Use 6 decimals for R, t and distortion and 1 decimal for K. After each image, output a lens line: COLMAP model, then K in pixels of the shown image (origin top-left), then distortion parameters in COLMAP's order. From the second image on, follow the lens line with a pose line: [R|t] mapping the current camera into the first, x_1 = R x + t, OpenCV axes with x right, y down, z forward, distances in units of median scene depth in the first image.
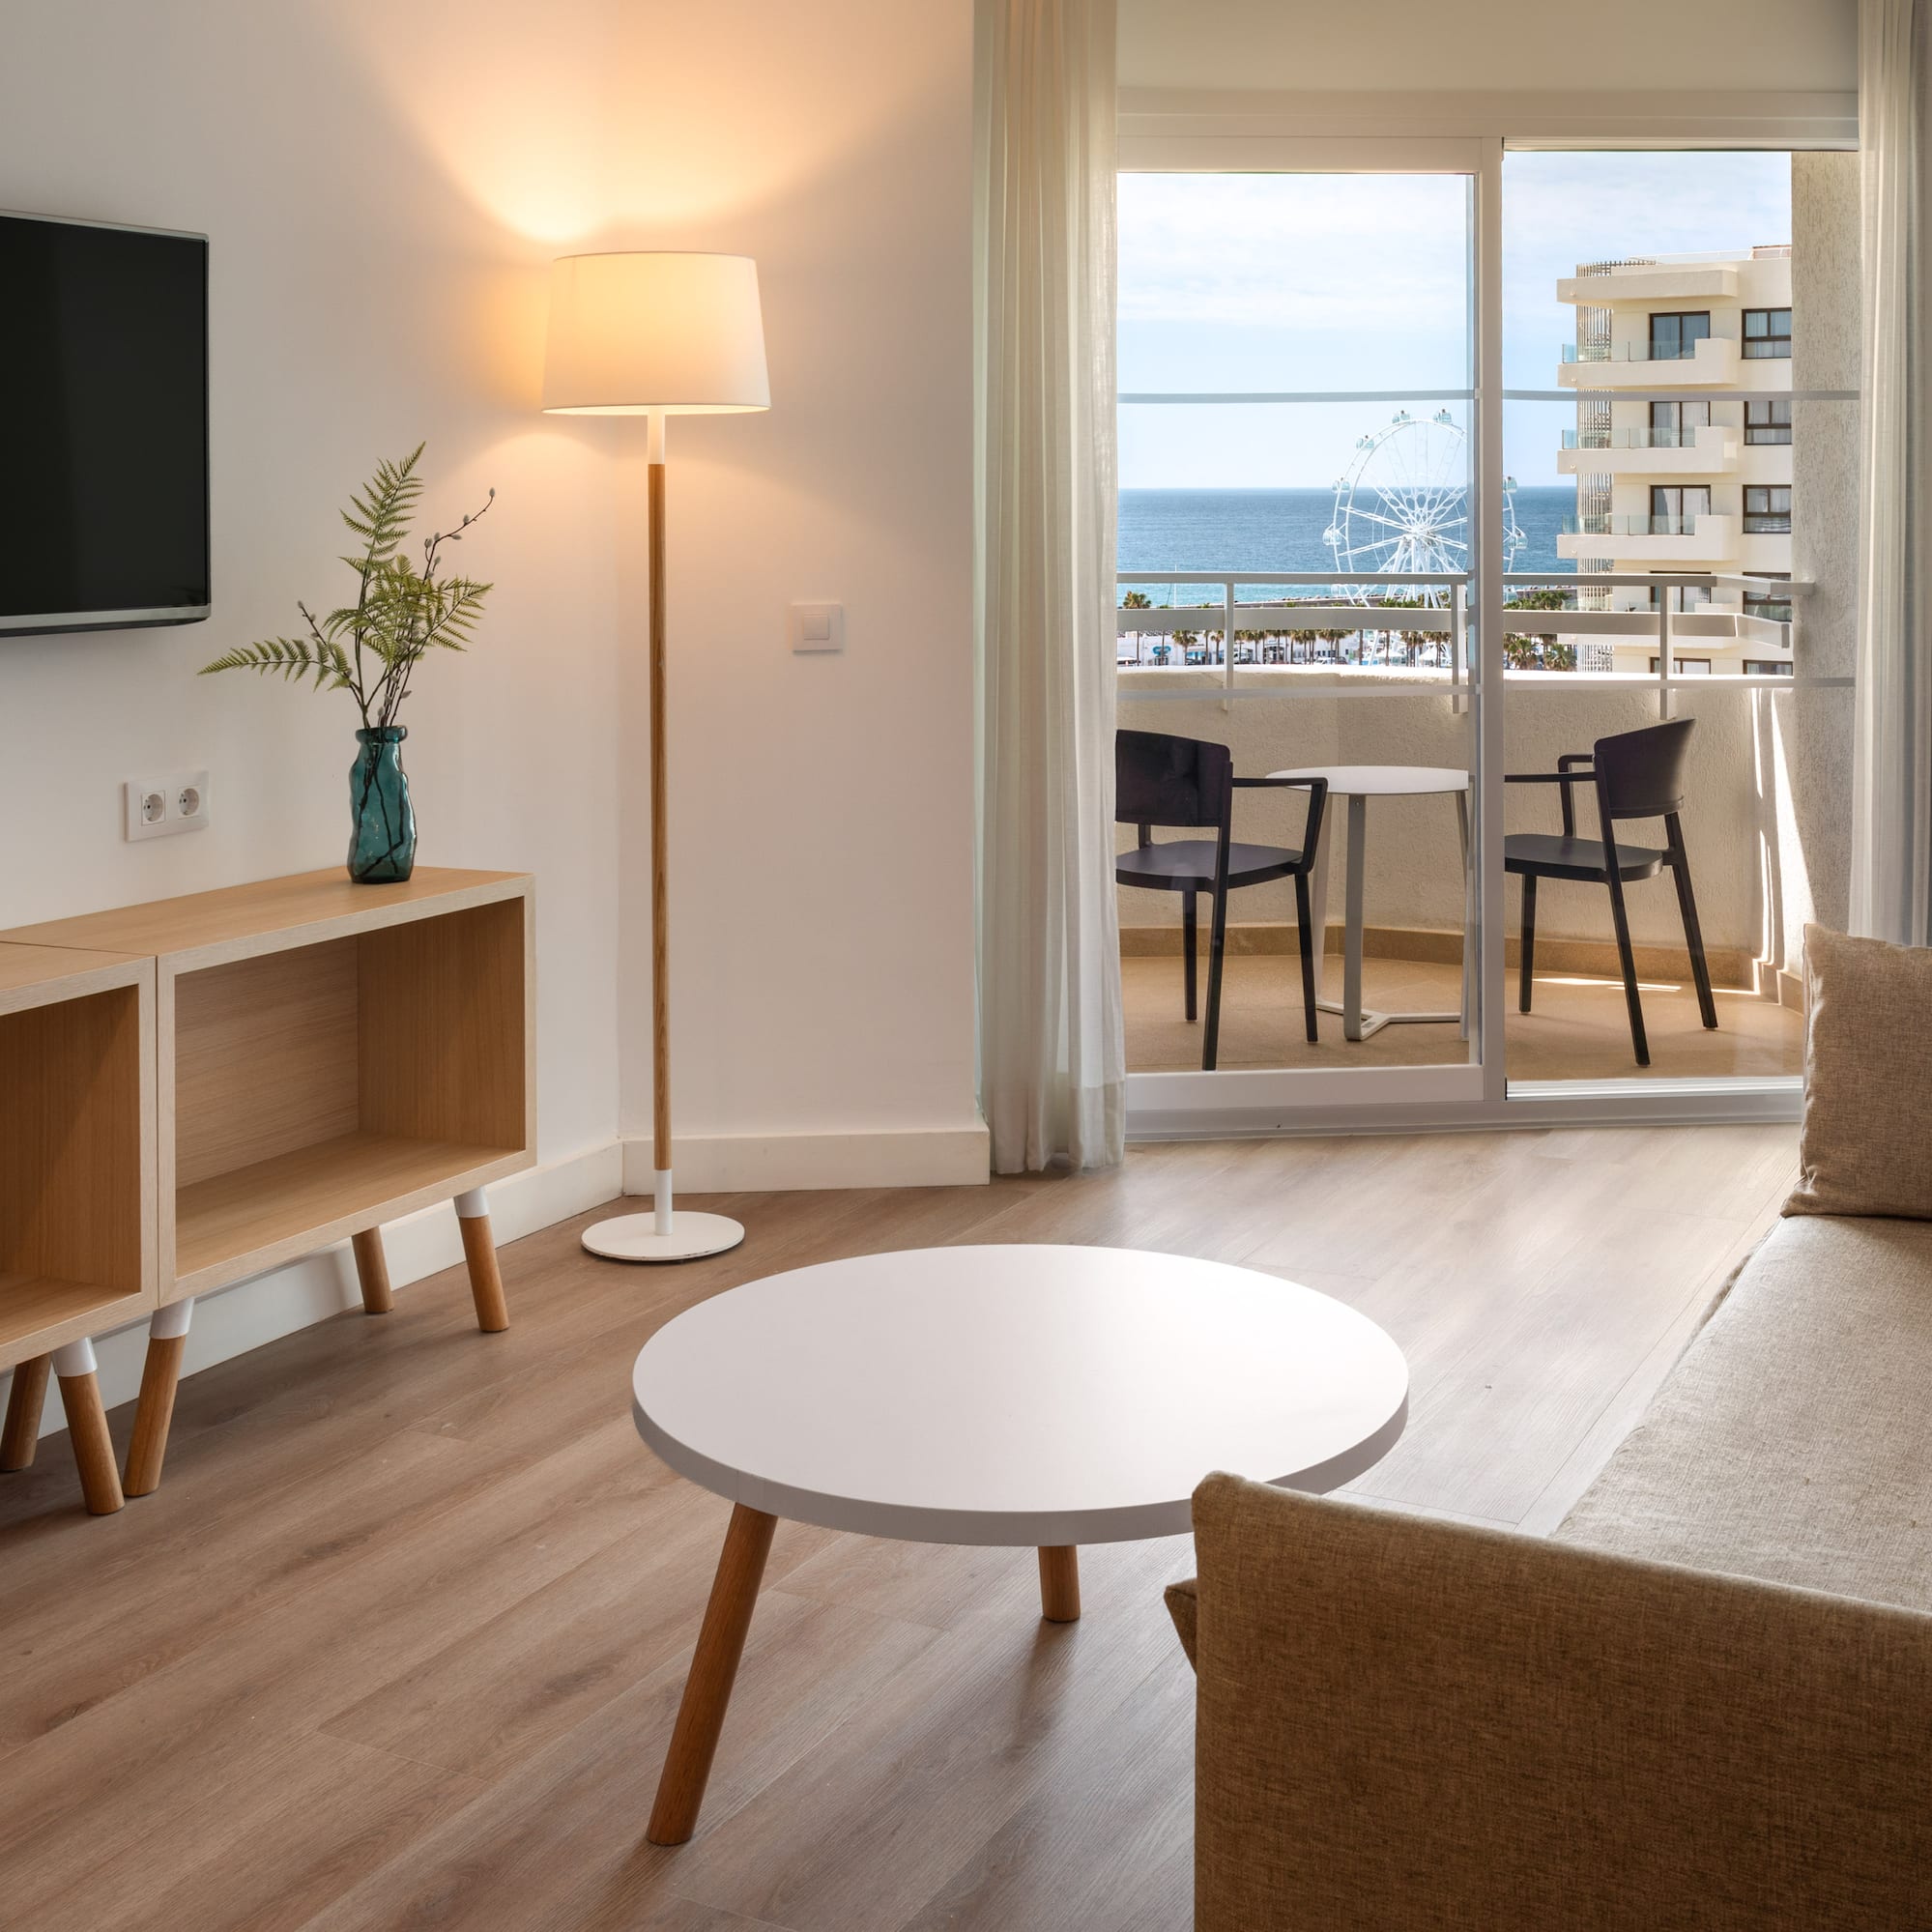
lens RADIAL K [[2425.6, 0, 966.0], [0, 2425.6, 966.0], [0, 0, 1]] dist [-0.002069, 0.019752]
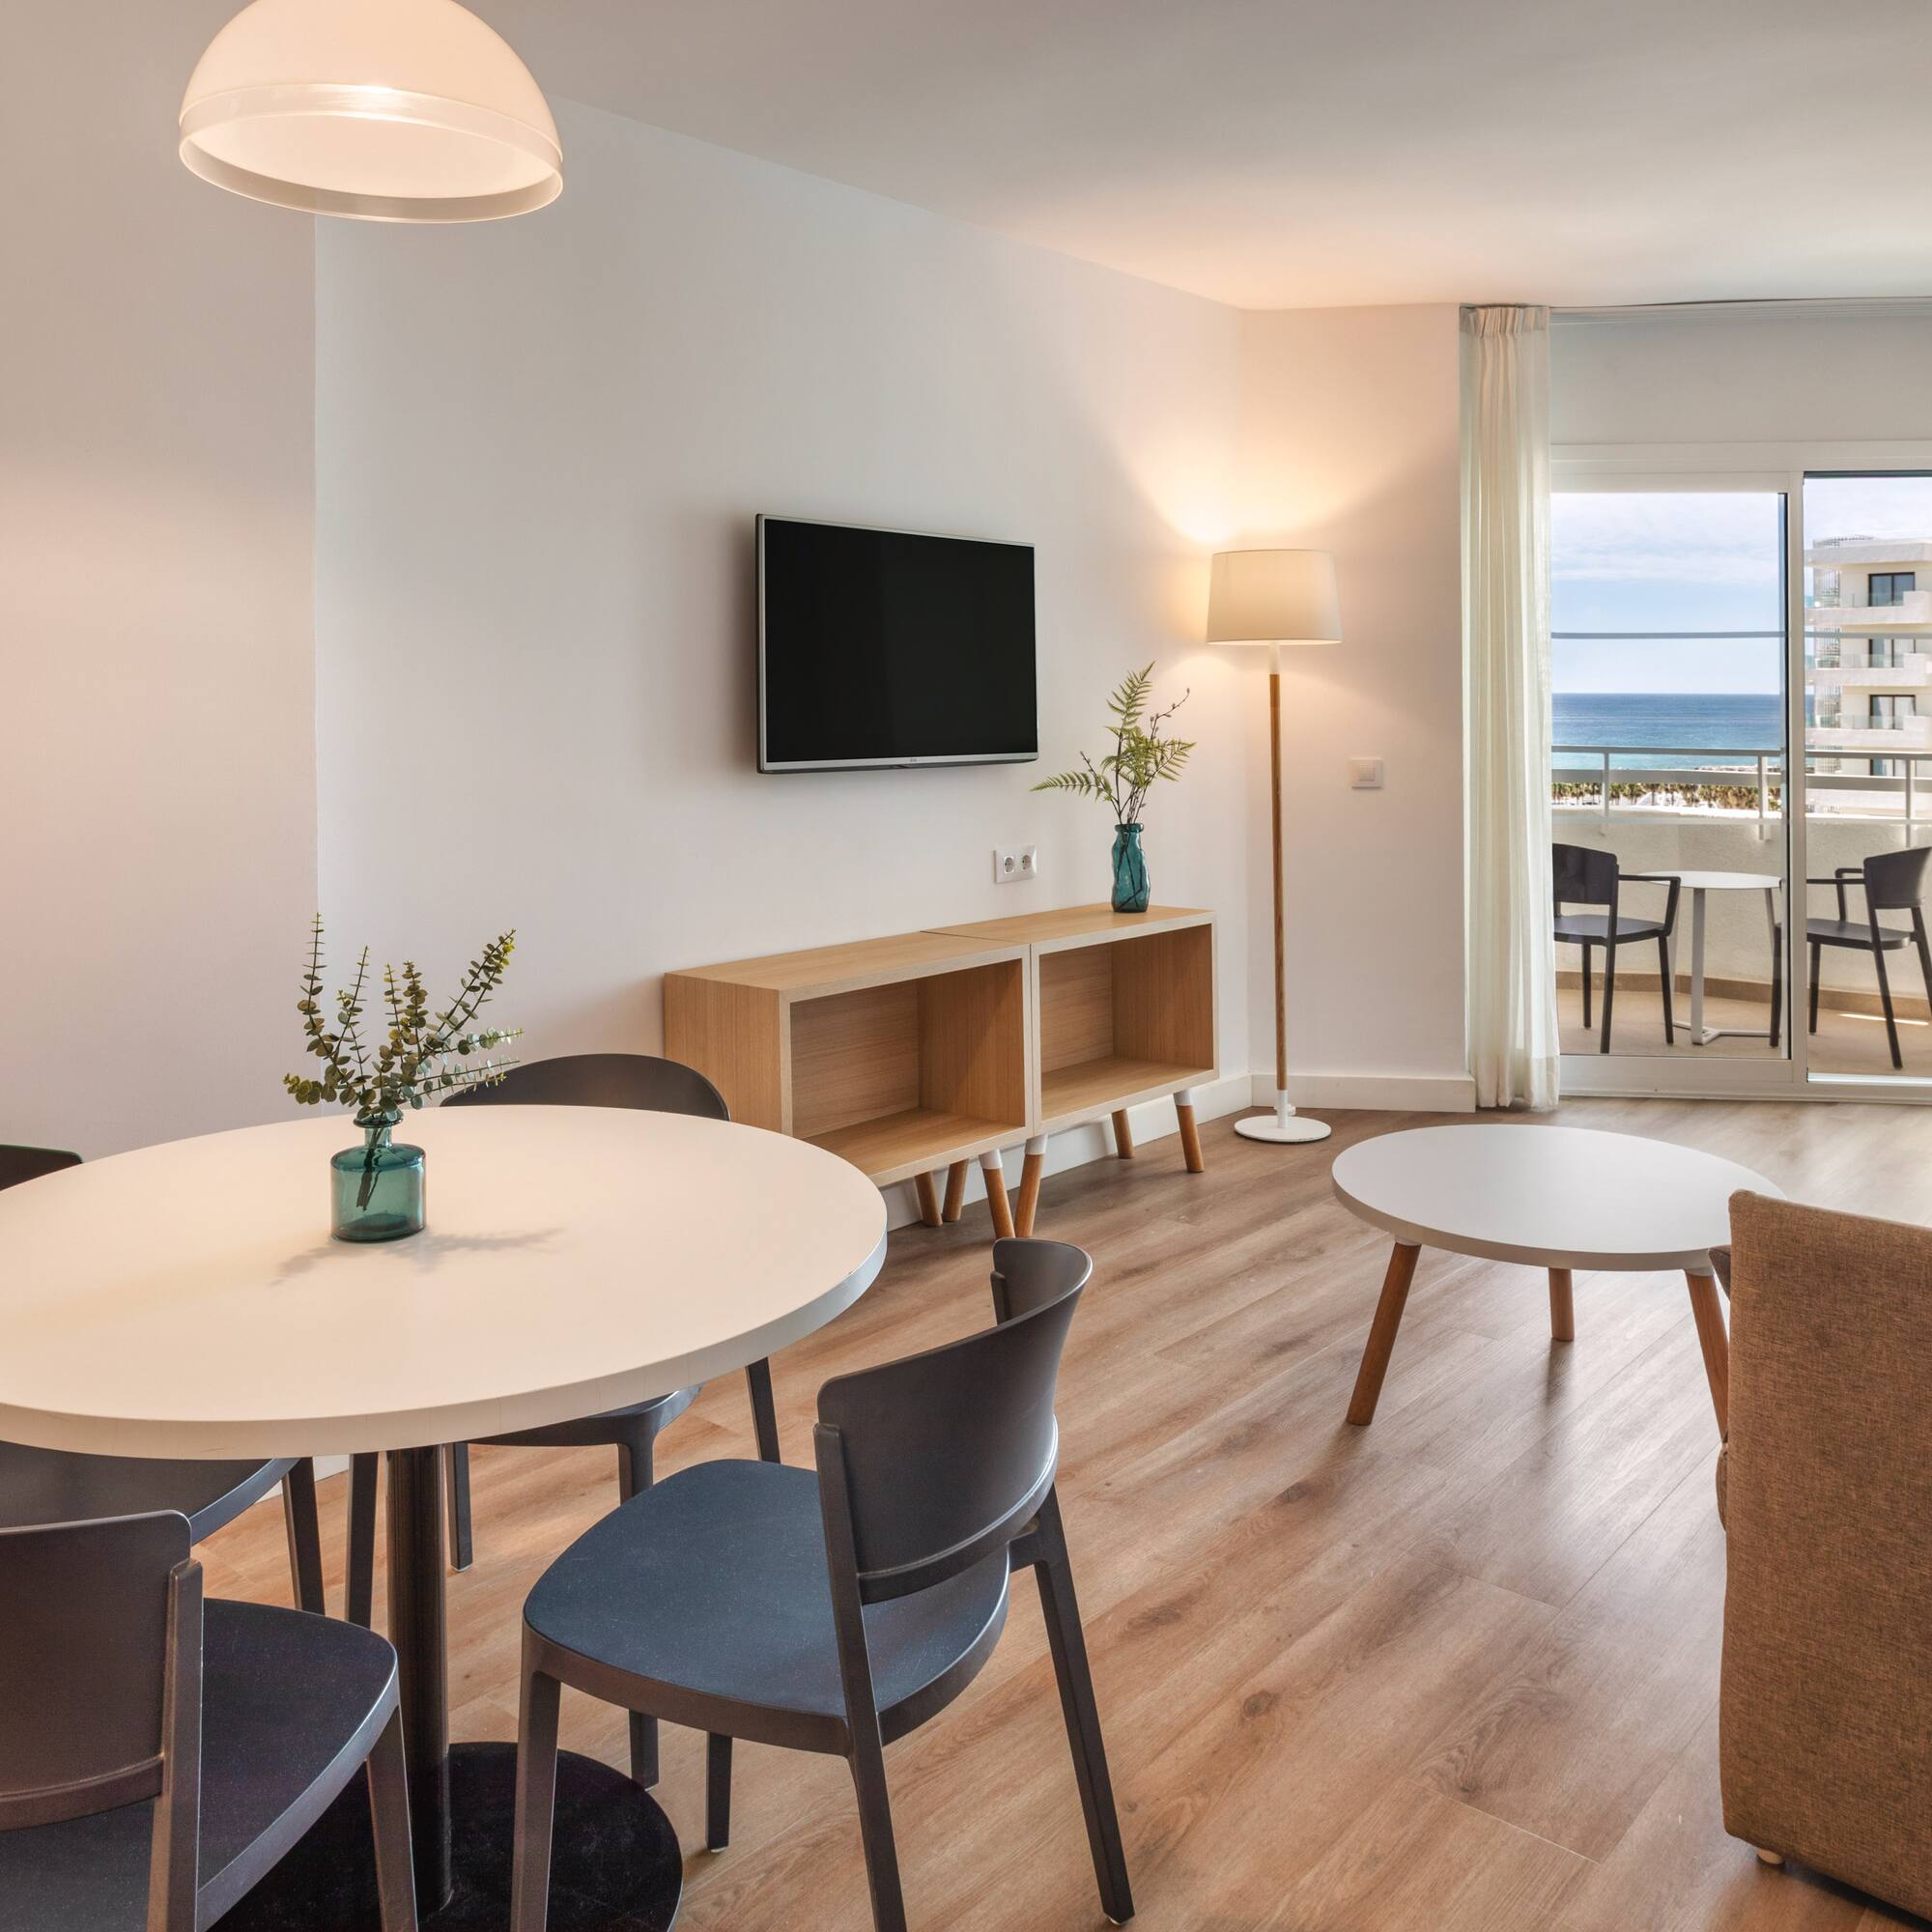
lens RADIAL K [[1688.6, 0, 966.3], [0, 1688.6, 928.4], [0, 0, 1]] dist [-0.064467, 0.061609]
pose [[0.977123, 0.035614, -0.209674, -0.100150], [-0.046879, 0.997698, -0.048998, 0.040636], [0.207446, 0.057706, 0.976543, -0.196032]]
